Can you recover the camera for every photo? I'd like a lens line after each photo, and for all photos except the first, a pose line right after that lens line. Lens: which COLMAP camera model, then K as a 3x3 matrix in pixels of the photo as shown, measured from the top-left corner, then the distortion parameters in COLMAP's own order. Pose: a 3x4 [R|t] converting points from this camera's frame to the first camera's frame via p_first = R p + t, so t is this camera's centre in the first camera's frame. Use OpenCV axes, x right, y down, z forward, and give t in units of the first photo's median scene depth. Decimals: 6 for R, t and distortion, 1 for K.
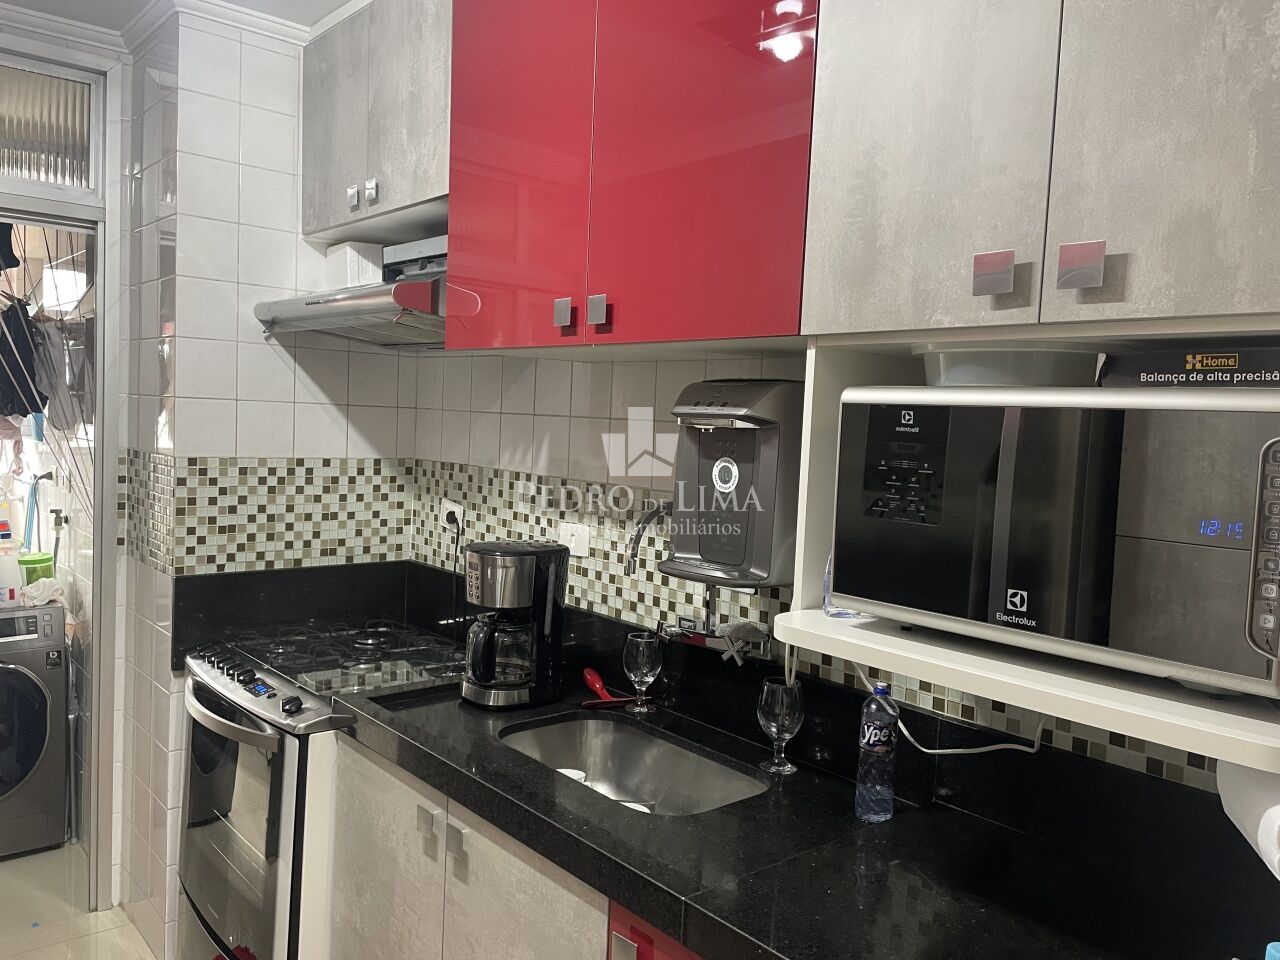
lens RADIAL K [[978.2, 0, 637.0], [0, 978.2, 476.0], [0, 0, 1]] dist [0.098214, -0.117530]
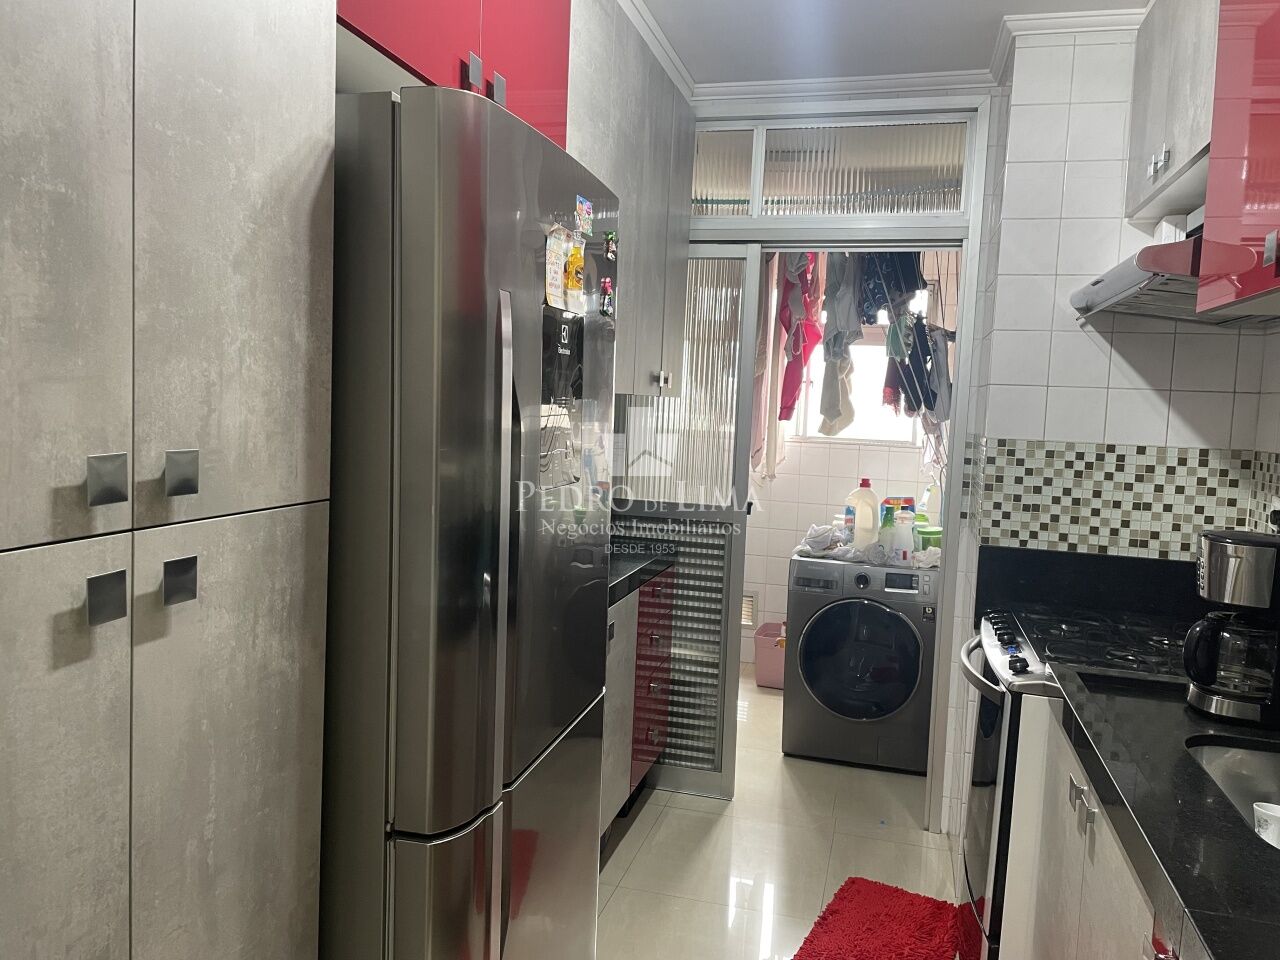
lens RADIAL K [[978.2, 0, 637.0], [0, 978.2, 476.0], [0, 0, 1]] dist [0.098214, -0.117530]
pose [[0.556586, 0.047112, -0.829453, 0.223182], [-0.070665, 0.997457, 0.009236, 0.038115], [0.827779, 0.053473, 0.558500, 0.050767]]
